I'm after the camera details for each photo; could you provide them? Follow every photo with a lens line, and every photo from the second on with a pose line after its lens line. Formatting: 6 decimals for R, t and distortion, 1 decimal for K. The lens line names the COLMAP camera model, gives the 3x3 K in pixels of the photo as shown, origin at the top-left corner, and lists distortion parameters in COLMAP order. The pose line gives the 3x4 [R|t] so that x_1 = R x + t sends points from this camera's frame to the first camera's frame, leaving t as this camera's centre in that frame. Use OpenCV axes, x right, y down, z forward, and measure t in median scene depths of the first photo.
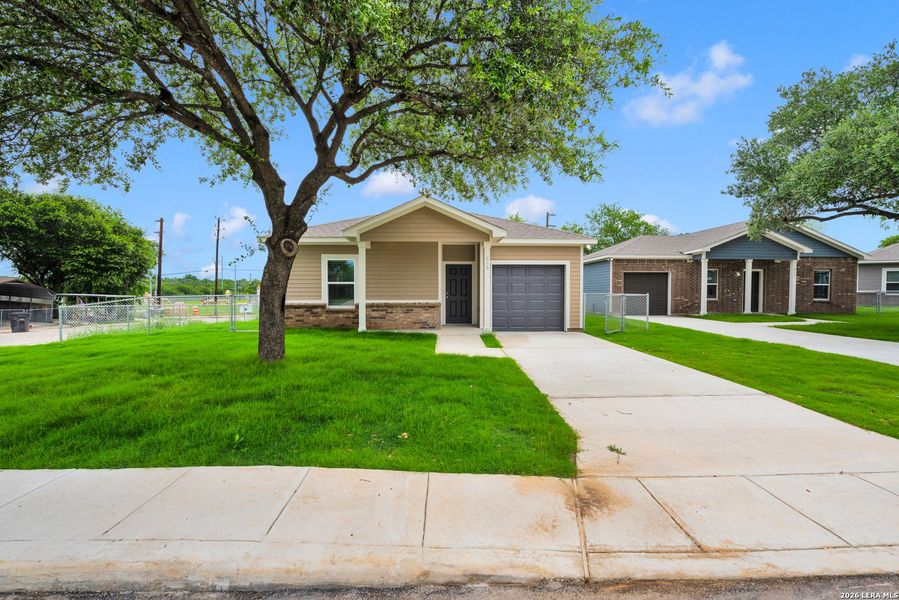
lens RADIAL K [[397.3, 0, 456.5], [0, 397.3, 296.0], [0, 0, 1]] dist [-0.001375, -0.000660]
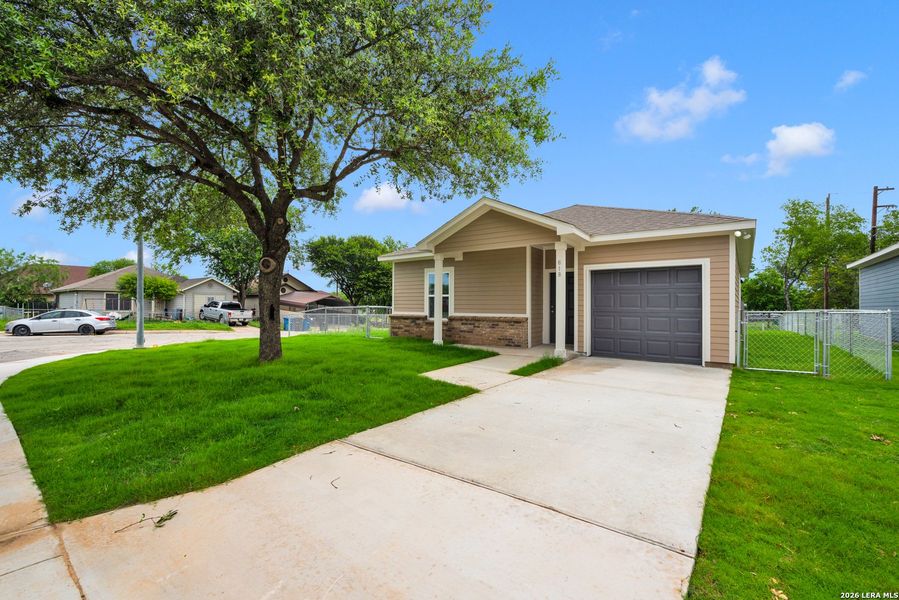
lens RADIAL K [[397.3, 0, 453.5], [0, 397.3, 302.7], [0, 0, 1]] dist [-0.001375, -0.000660]
pose [[0.766478, 0.000909, -0.642270, 0.395902], [-0.011001, 0.999871, -0.011714, -0.003554], [0.642176, 0.016044, 0.766389, 0.237389]]
